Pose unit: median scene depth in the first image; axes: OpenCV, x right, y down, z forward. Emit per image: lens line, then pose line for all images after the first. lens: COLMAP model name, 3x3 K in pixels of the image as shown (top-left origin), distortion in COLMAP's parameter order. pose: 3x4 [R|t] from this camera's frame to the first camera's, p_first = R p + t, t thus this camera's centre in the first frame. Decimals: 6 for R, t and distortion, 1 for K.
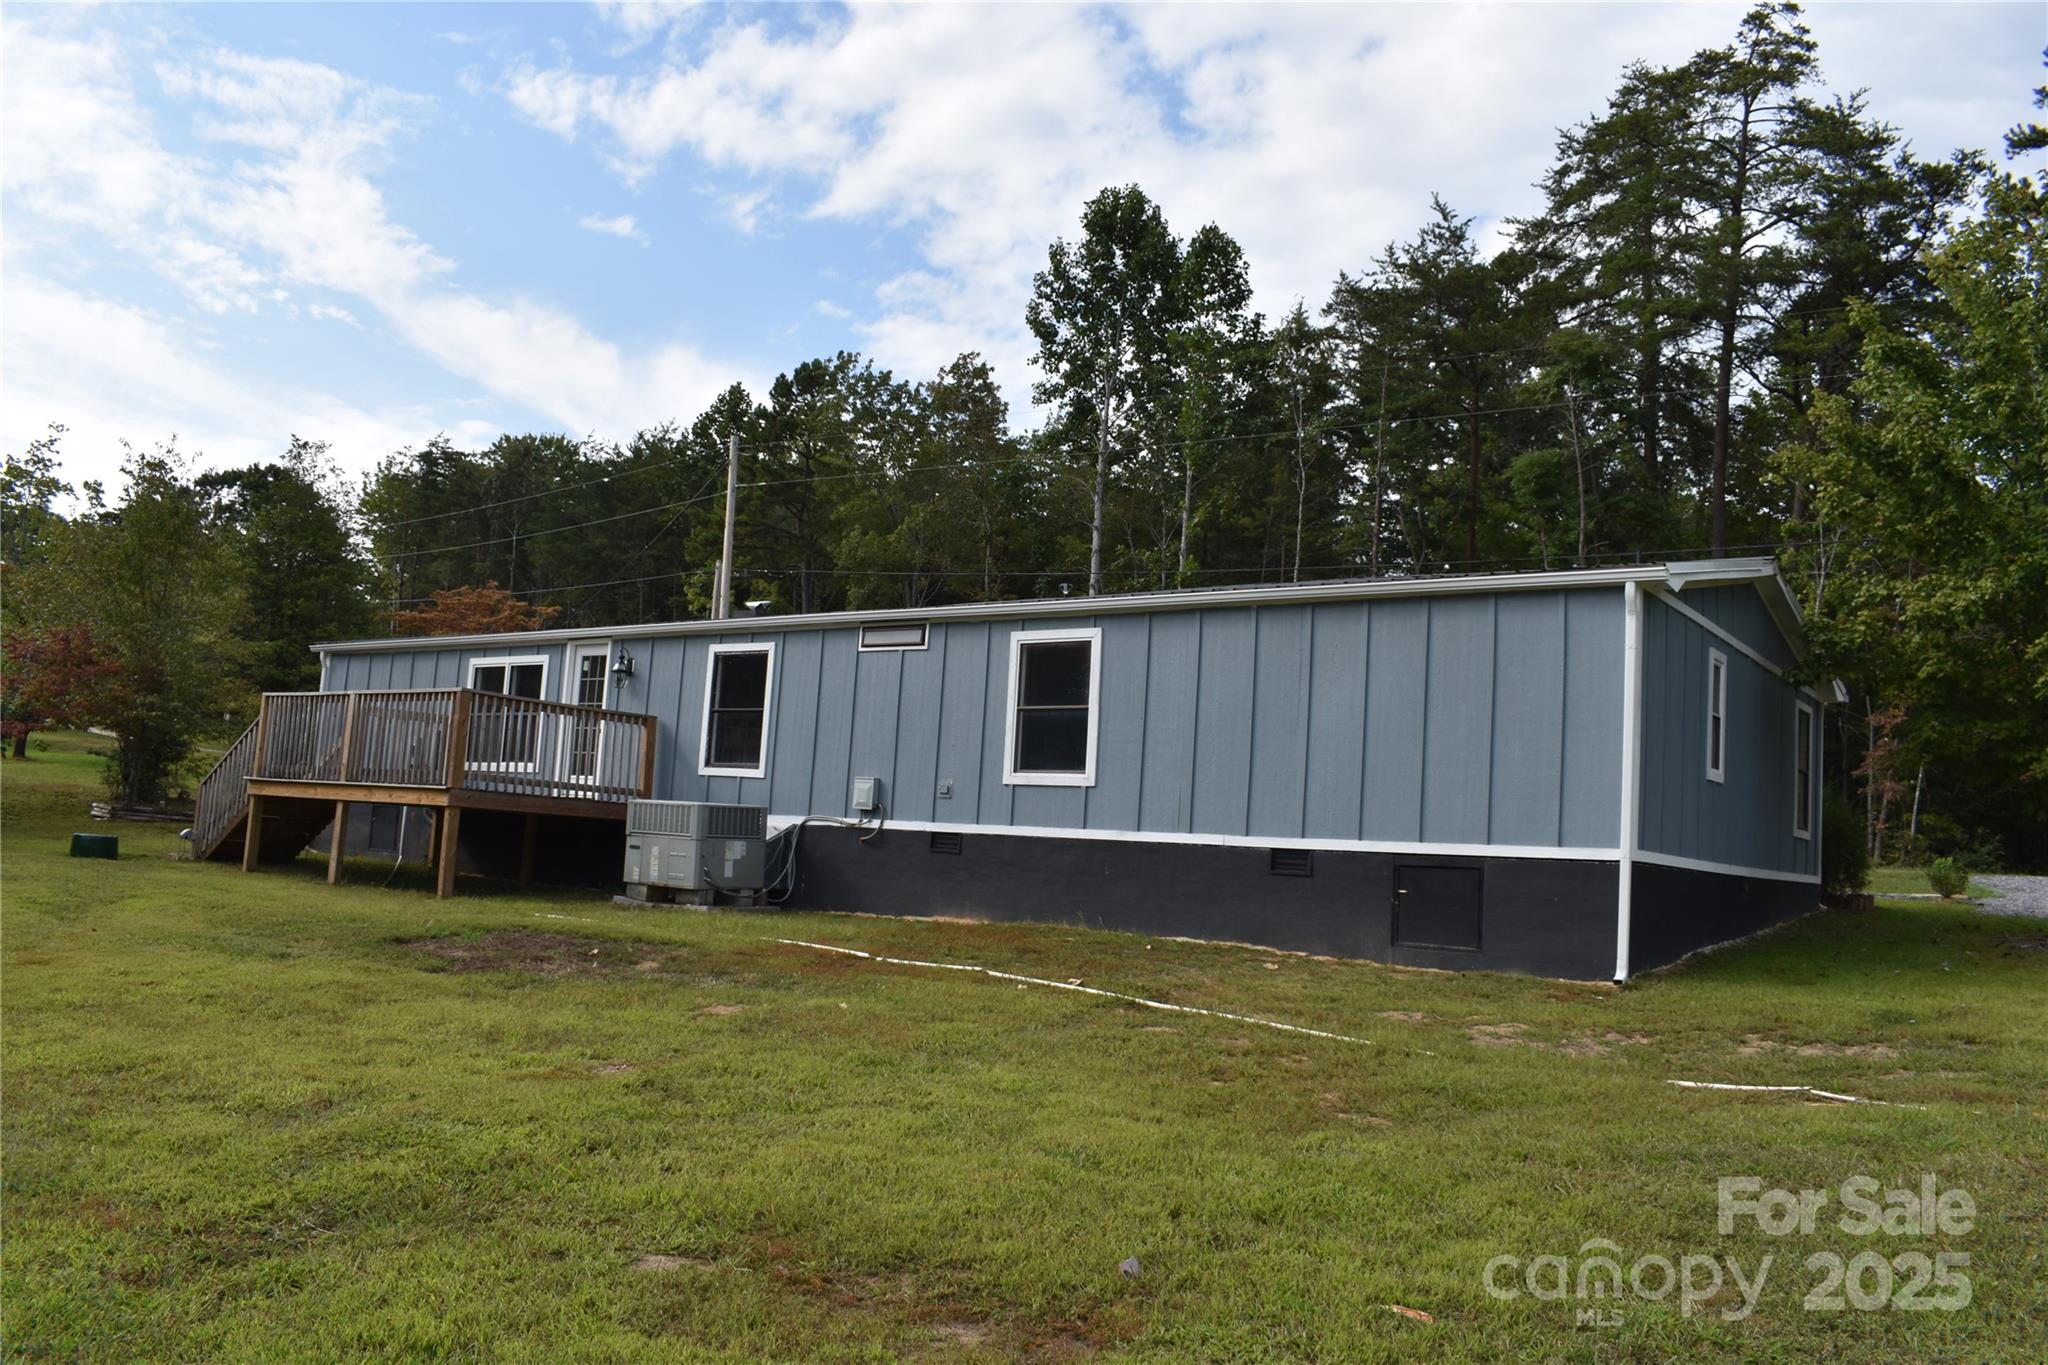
lens RADIAL K [[1581.9, 0, 1024.0], [0, 1581.9, 682.5], [0, 0, 1]] dist [-0.092556, 0.001376]
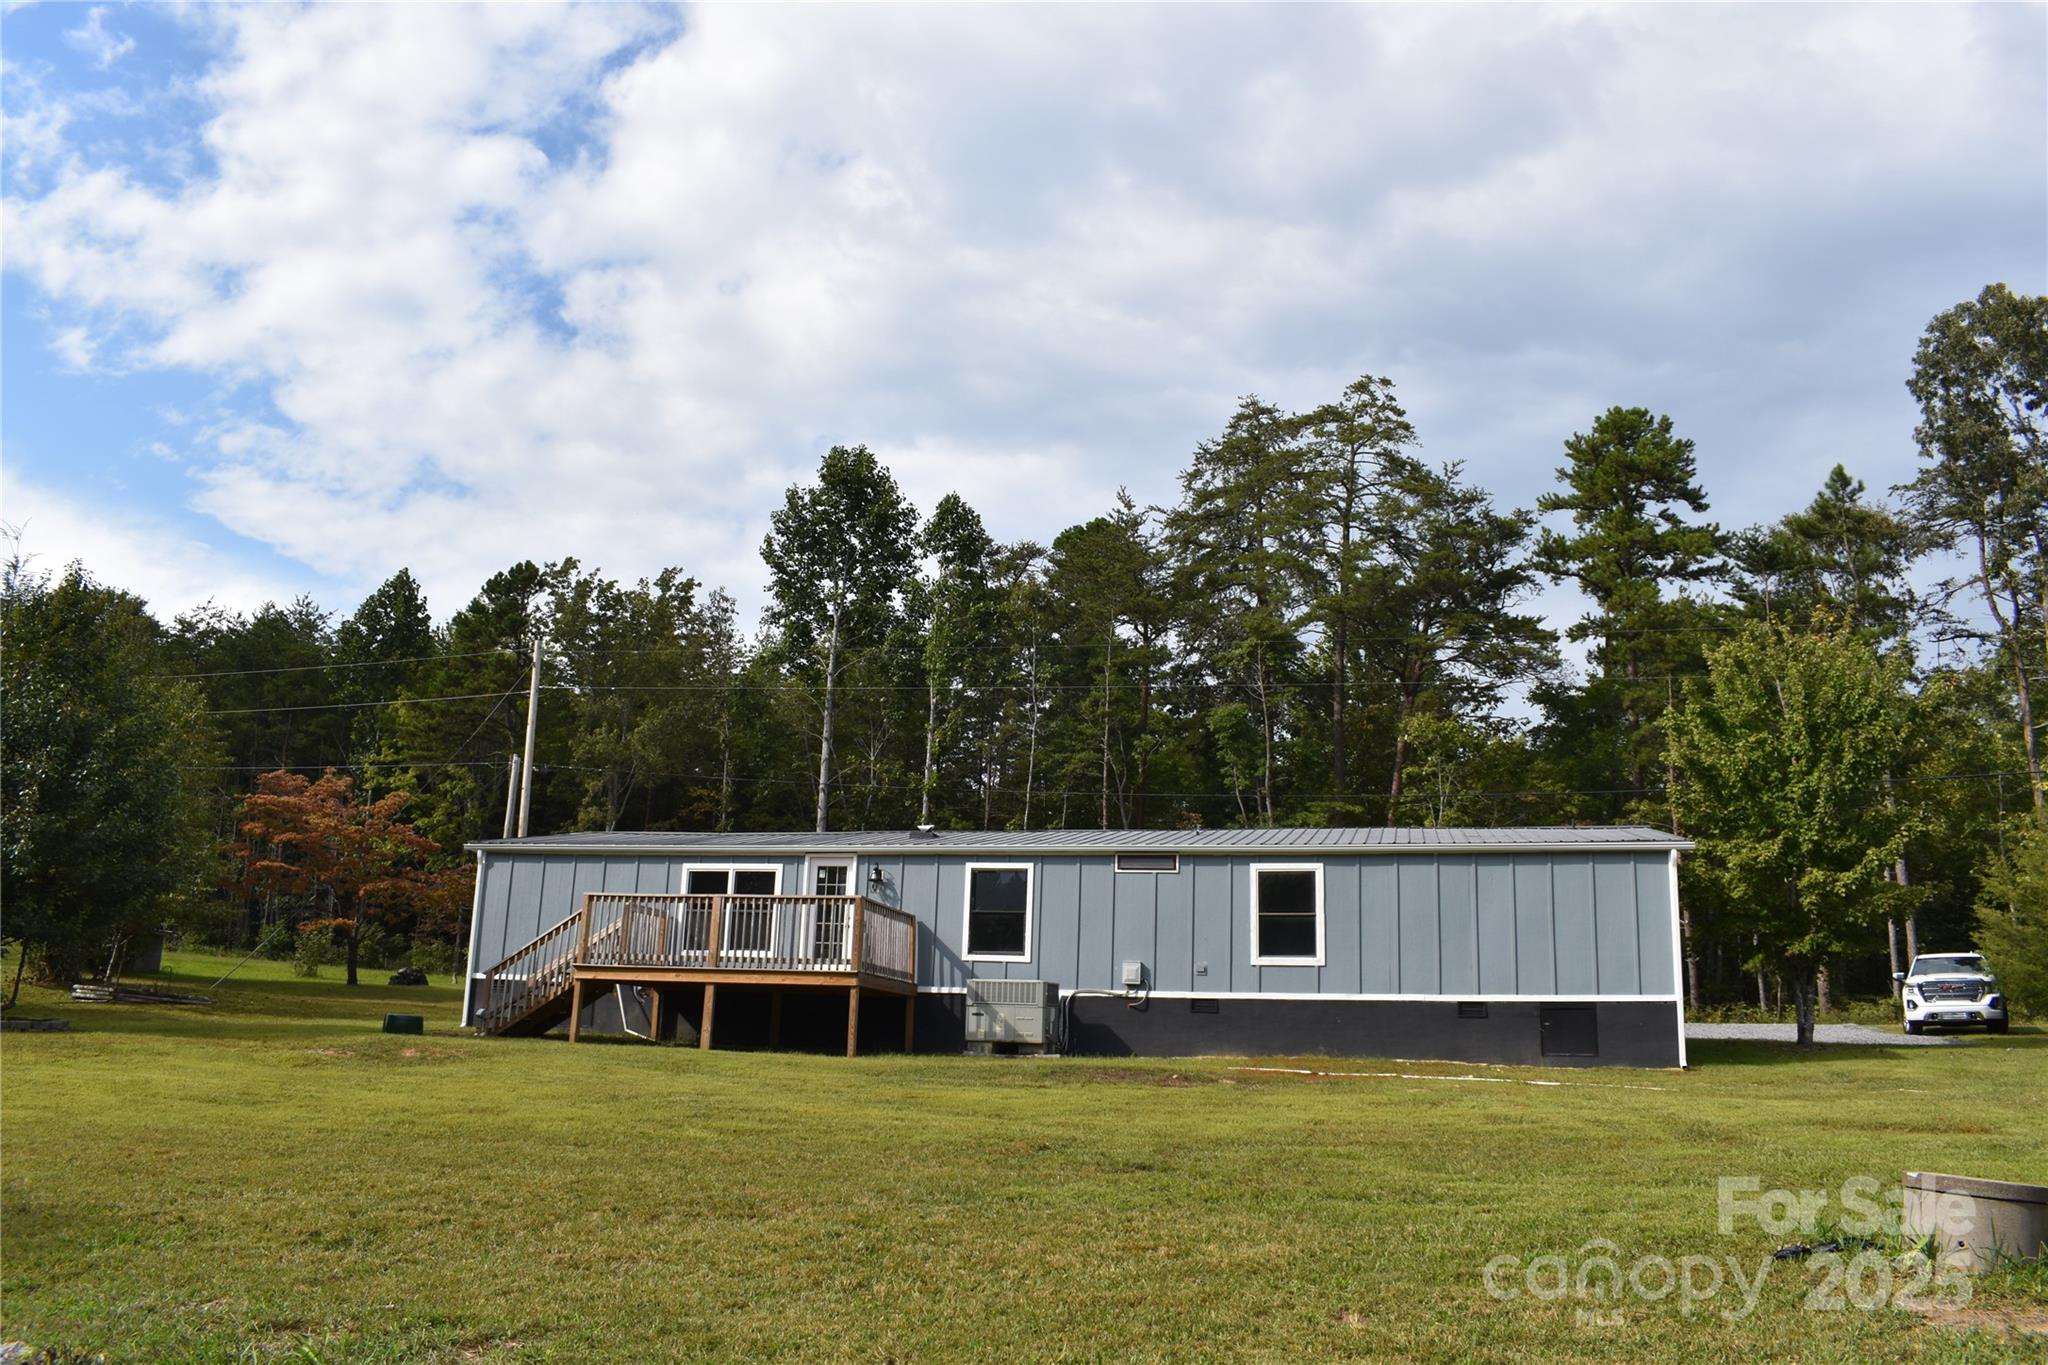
lens RADIAL K [[1581.9, 0, 1024.0], [0, 1581.9, 682.5], [0, 0, 1]] dist [-0.092556, 0.001376]
pose [[0.918583, 0.063648, 0.390069, -0.626904], [-0.019128, 0.992951, -0.116975, -0.018177], [-0.394764, 0.099990, 0.913325, -0.242092]]
